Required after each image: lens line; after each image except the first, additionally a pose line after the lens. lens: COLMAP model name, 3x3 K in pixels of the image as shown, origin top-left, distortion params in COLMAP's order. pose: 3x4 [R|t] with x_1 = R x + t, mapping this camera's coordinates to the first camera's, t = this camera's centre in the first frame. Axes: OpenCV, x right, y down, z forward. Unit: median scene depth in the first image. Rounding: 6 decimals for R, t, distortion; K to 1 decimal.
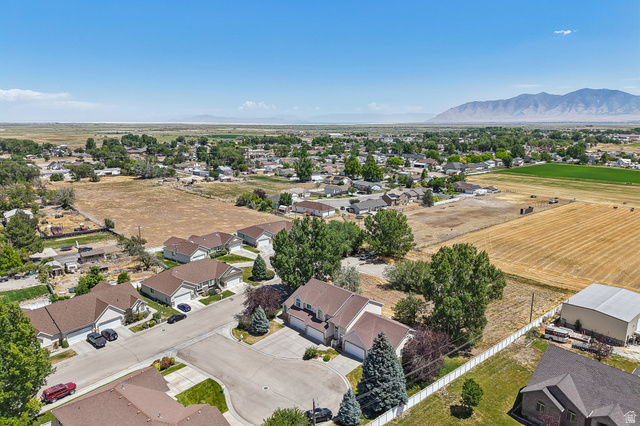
lens RADIAL K [[428.6, 0, 320.0], [0, 428.6, 213.0], [0, 0, 1]] dist [0.034901, -0.039662]
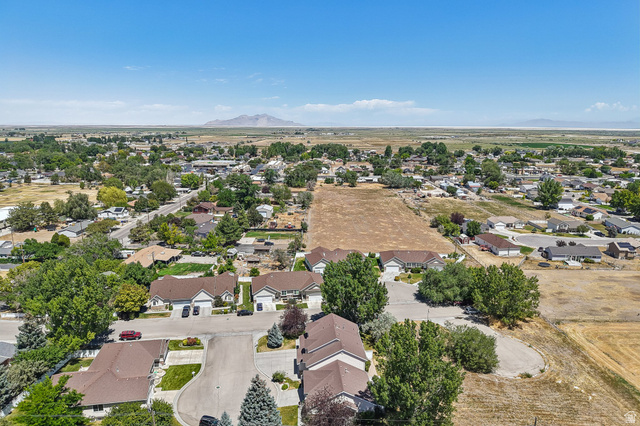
lens RADIAL K [[428.6, 0, 320.0], [0, 428.6, 213.0], [0, 0, 1]] dist [0.034901, -0.039662]
pose [[0.747842, 0.134906, -0.650025, 0.469645], [-0.140598, 0.989110, 0.043525, -0.100716], [0.648818, 0.058843, 0.758665, 0.135849]]
